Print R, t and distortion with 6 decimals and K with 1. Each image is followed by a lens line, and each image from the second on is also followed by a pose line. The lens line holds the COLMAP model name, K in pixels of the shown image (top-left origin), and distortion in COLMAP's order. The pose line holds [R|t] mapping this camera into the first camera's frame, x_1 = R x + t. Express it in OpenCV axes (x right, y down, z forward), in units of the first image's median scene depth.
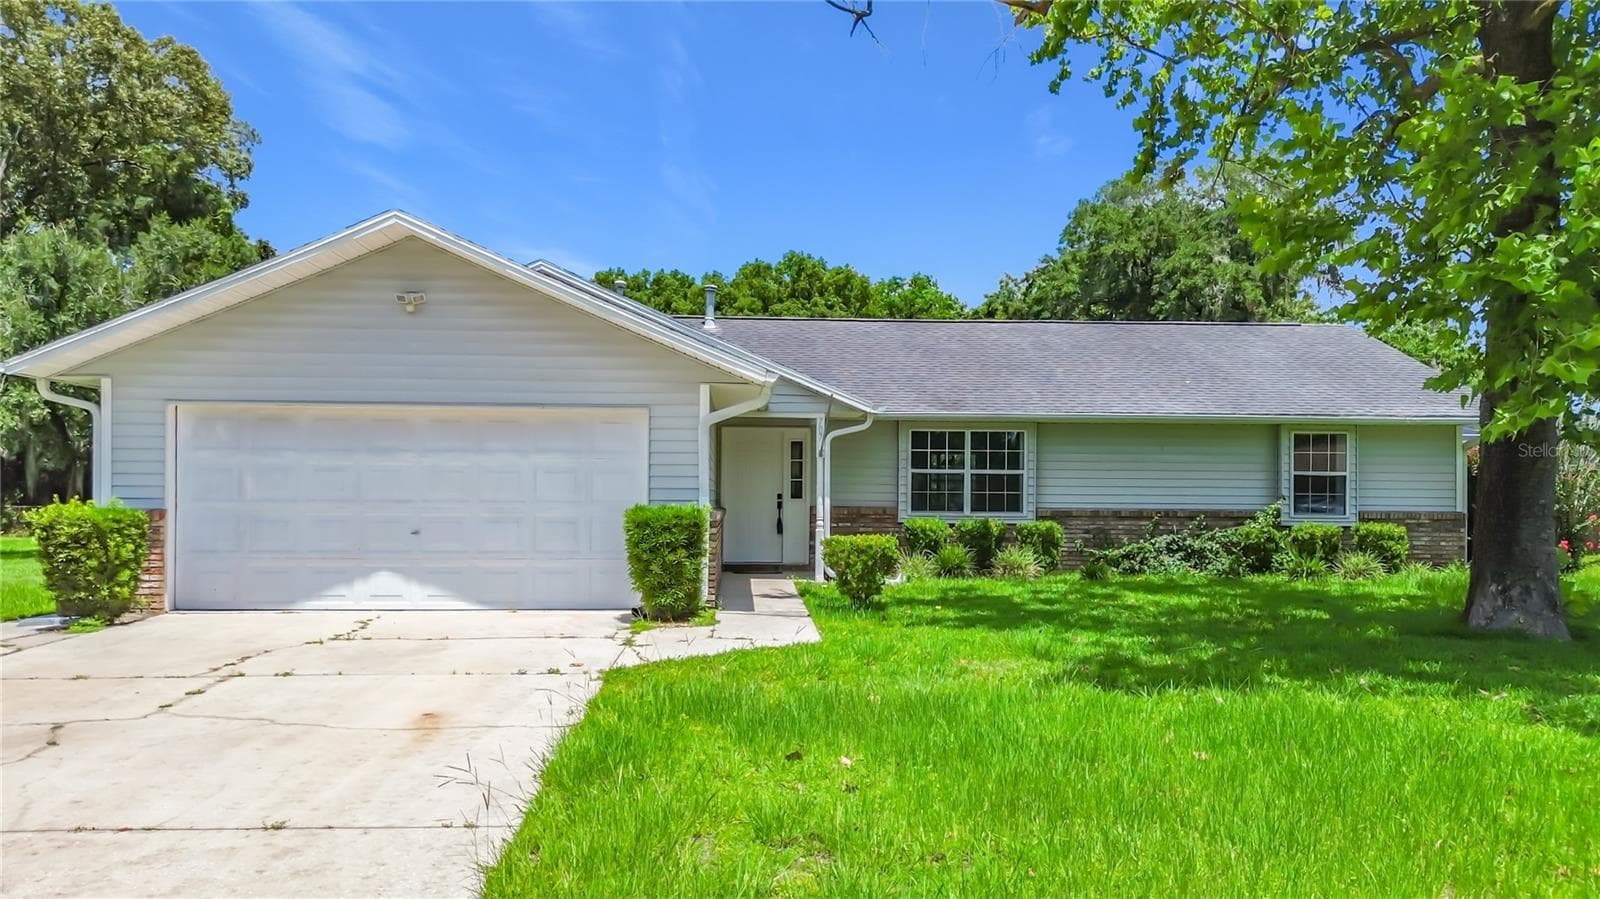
lens RADIAL K [[1242.6, 0, 788.3], [0, 1242.6, 461.1], [0, 0, 1]] dist [0.001317, -0.016697]
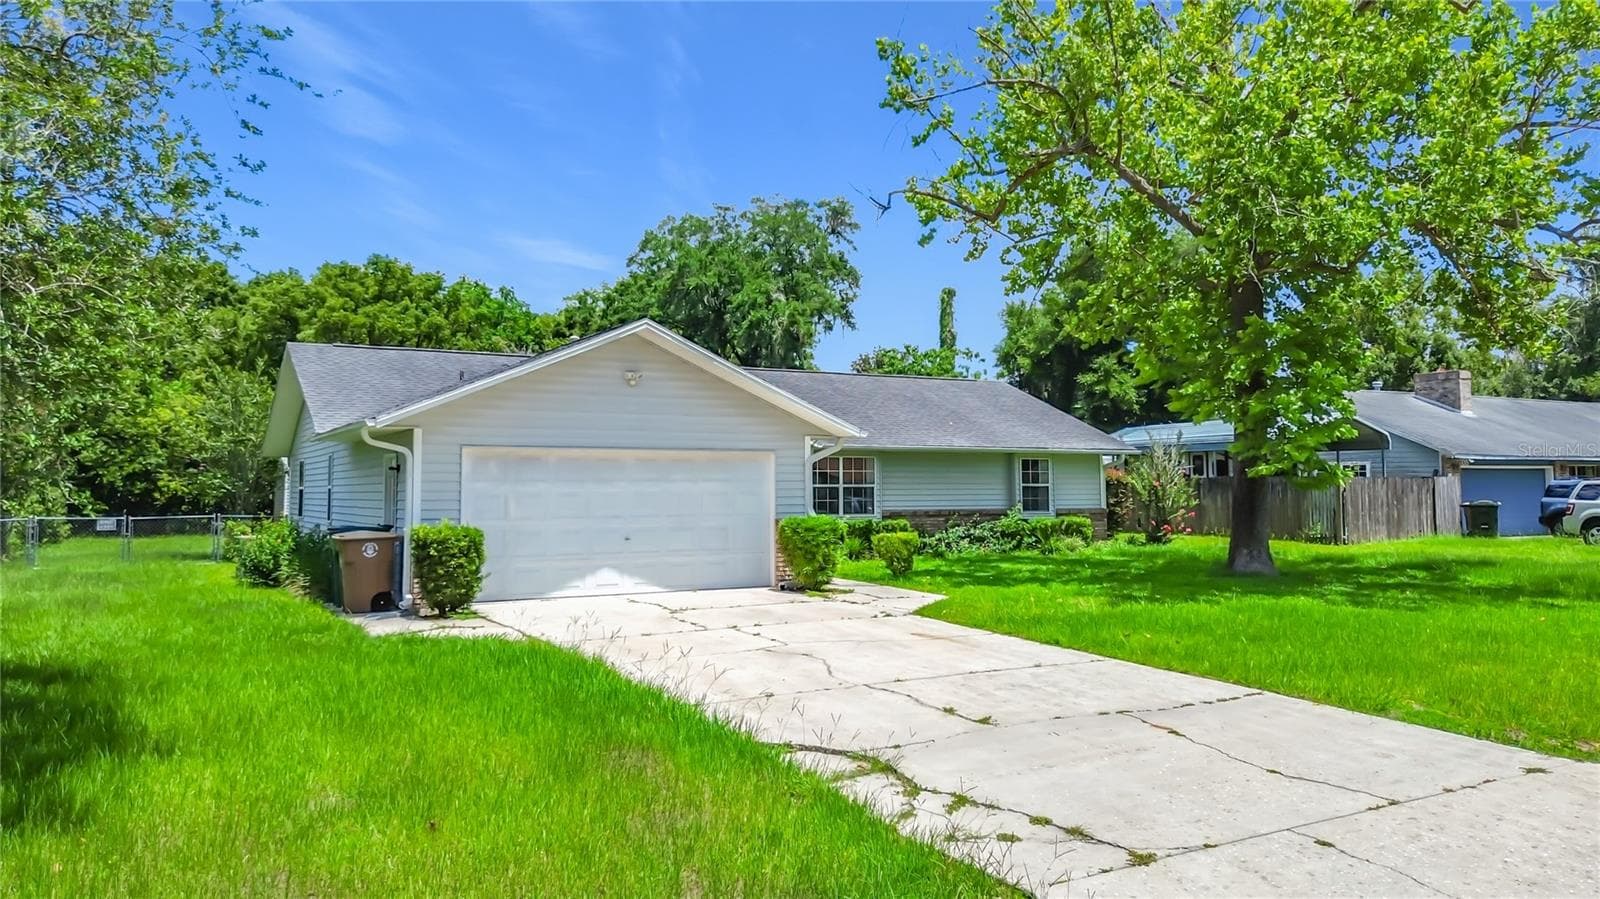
lens RADIAL K [[1242.6, 0, 811.8], [0, 1242.6, 447.2], [0, 0, 1]] dist [0.001317, -0.016697]
pose [[0.880739, 0.006849, 0.473552, -0.579308], [-0.005873, 0.999976, -0.003541, -0.031860], [-0.473565, 0.000338, 0.880759, -0.252821]]
